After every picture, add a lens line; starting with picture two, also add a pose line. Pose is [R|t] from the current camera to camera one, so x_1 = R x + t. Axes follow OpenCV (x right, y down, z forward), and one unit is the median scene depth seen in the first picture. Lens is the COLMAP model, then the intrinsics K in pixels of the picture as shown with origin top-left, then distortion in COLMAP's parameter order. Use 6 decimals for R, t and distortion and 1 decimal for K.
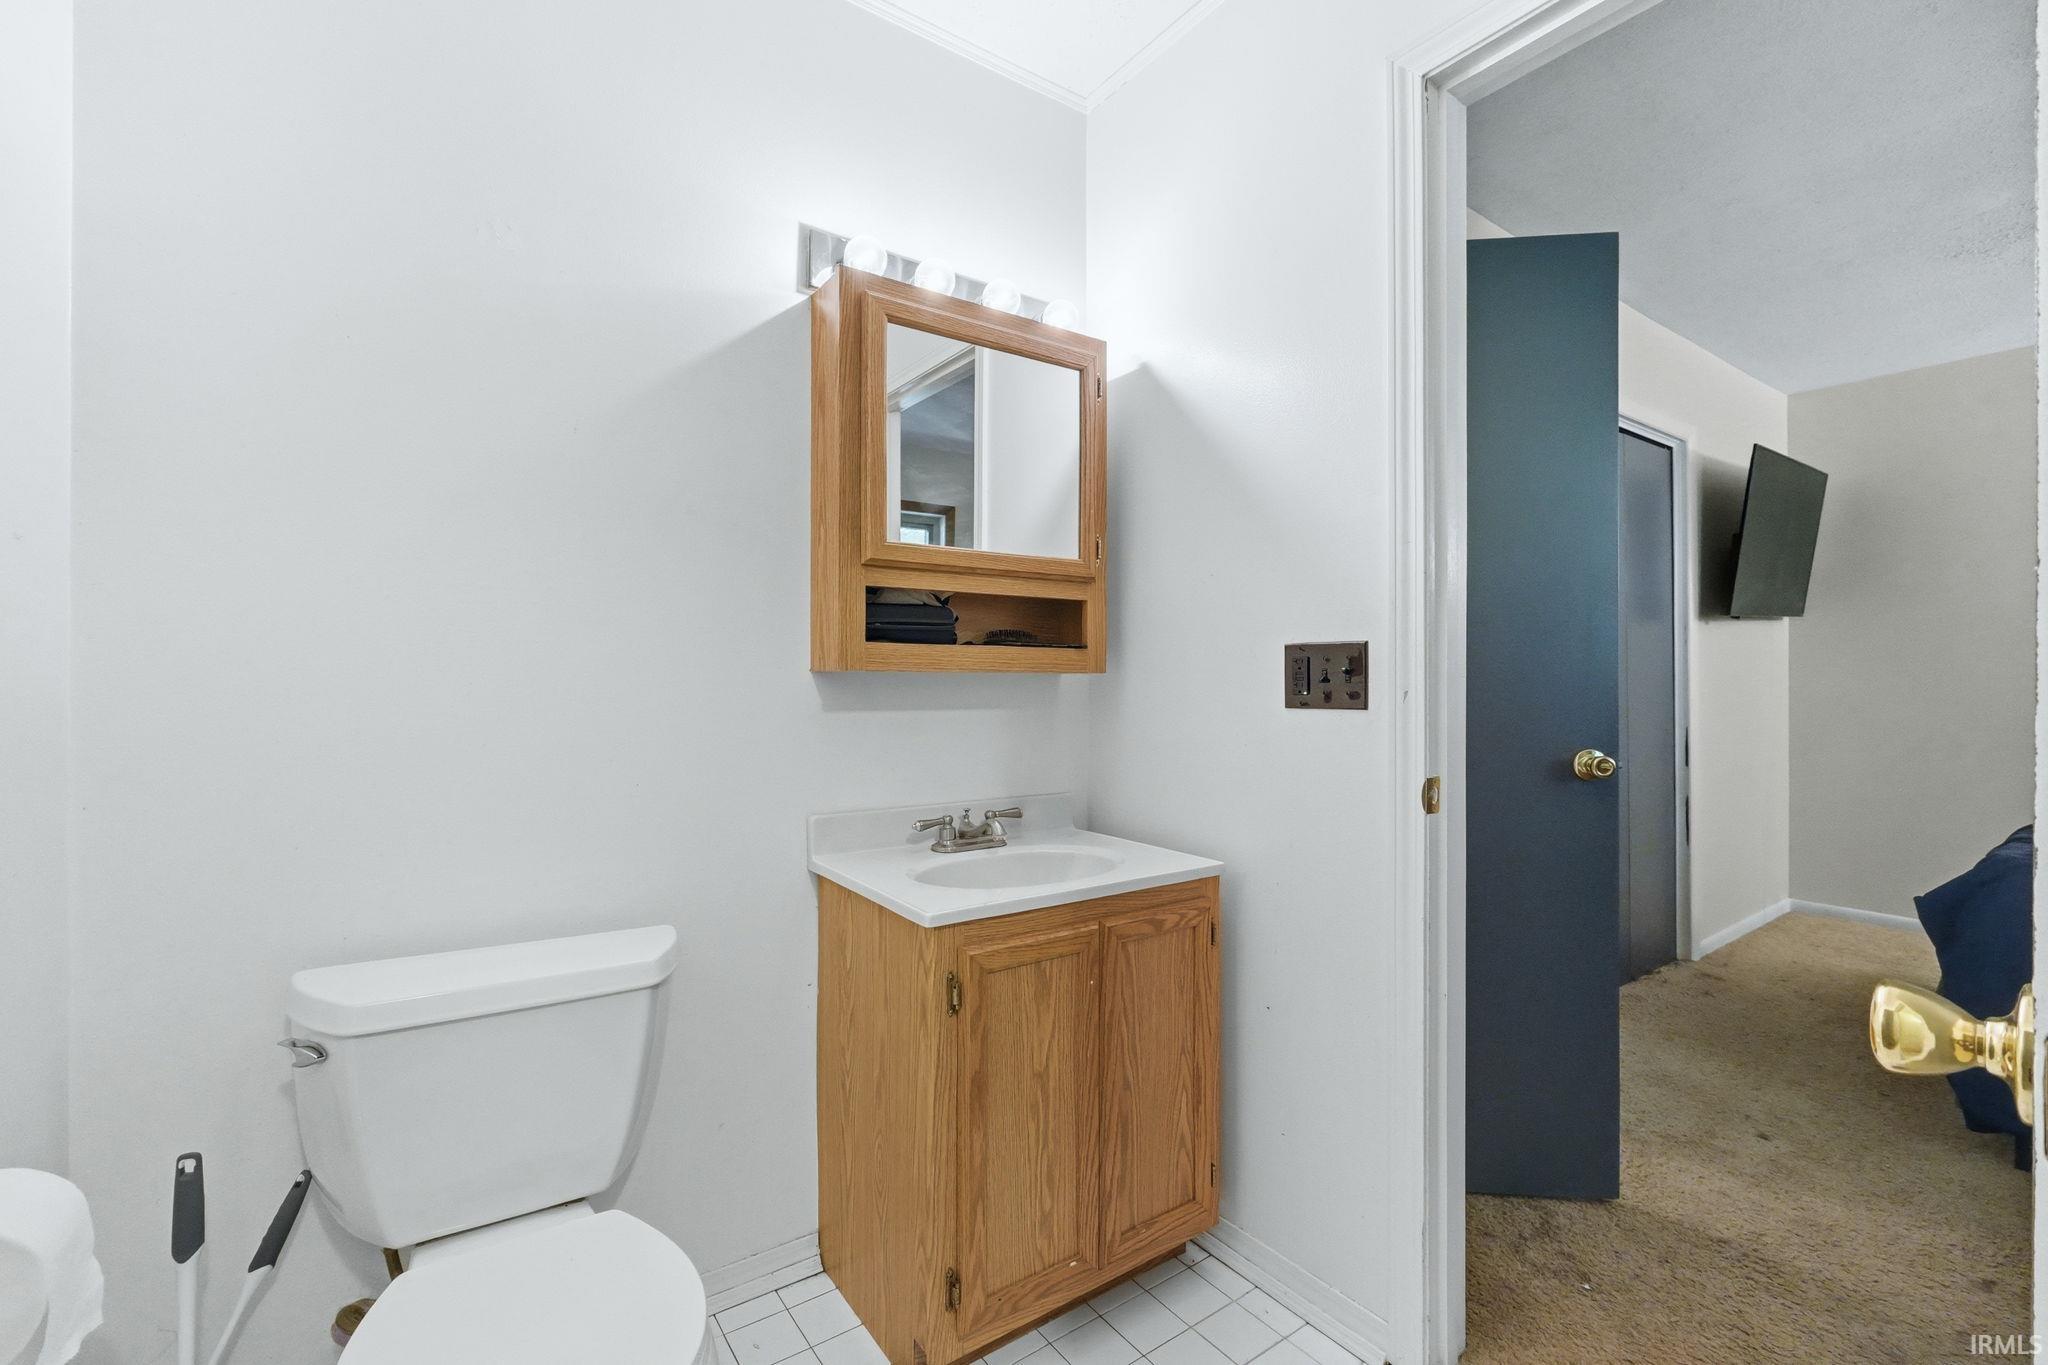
lens RADIAL K [[883.7, 0, 1024.0], [0, 883.7, 682.5], [0, 0, 1]] dist [0.001693, 0.000046]
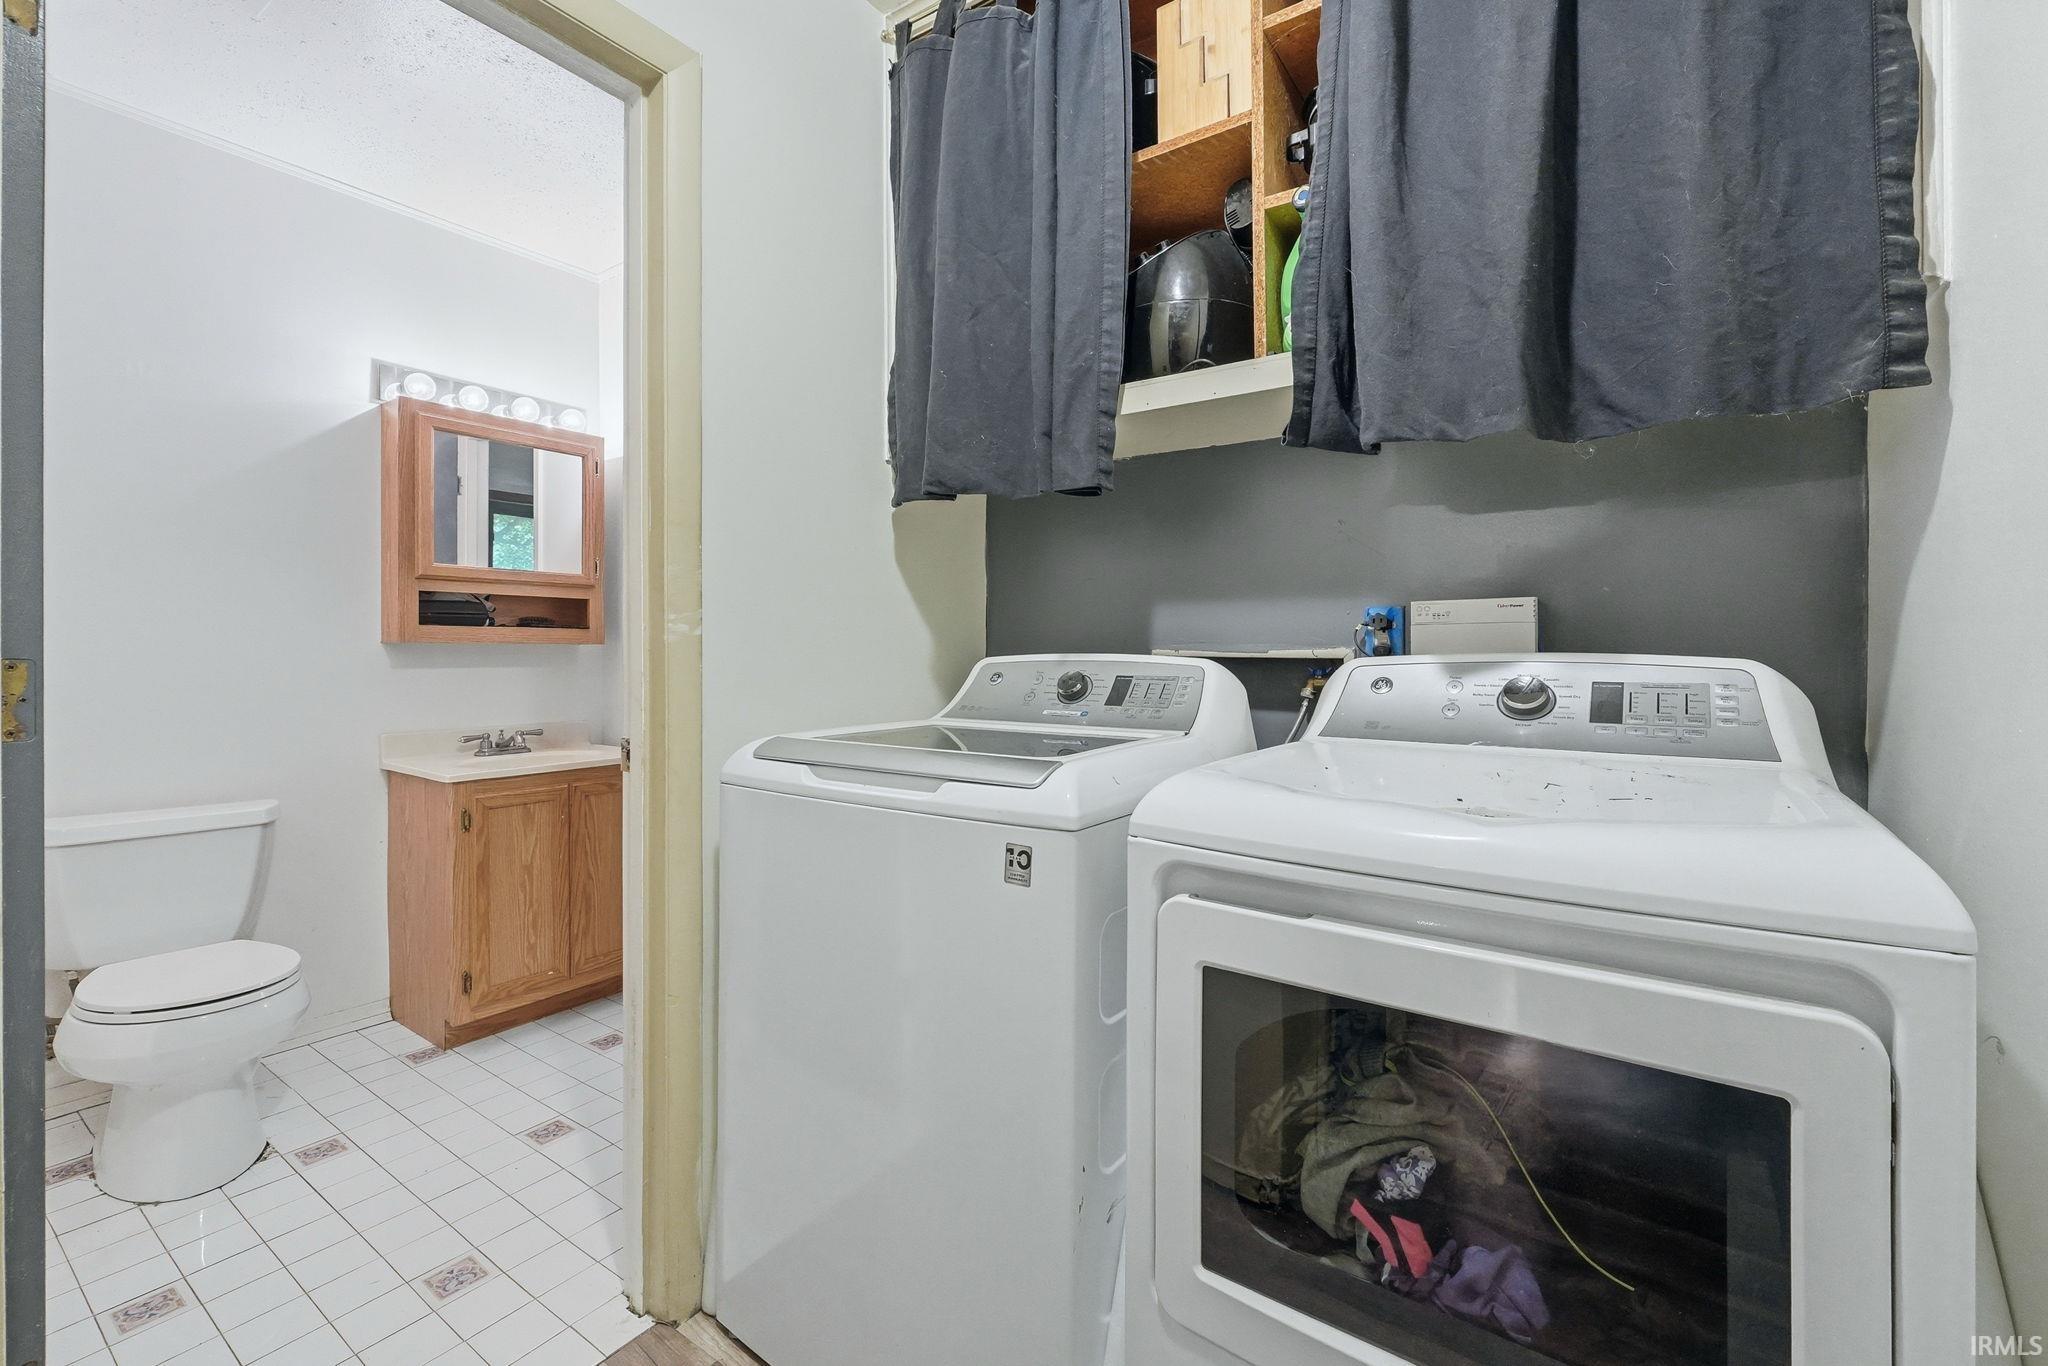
lens RADIAL K [[870.3, 0, 1015.1], [0, 870.3, 662.3], [0, 0, 1]] dist [0.001738, 0.000357]
pose [[0.947361, -0.003996, 0.320142, 0.351247], [0.002399, 0.999983, 0.005382, 0.017881], [-0.320158, -0.004331, 0.947354, -0.888055]]
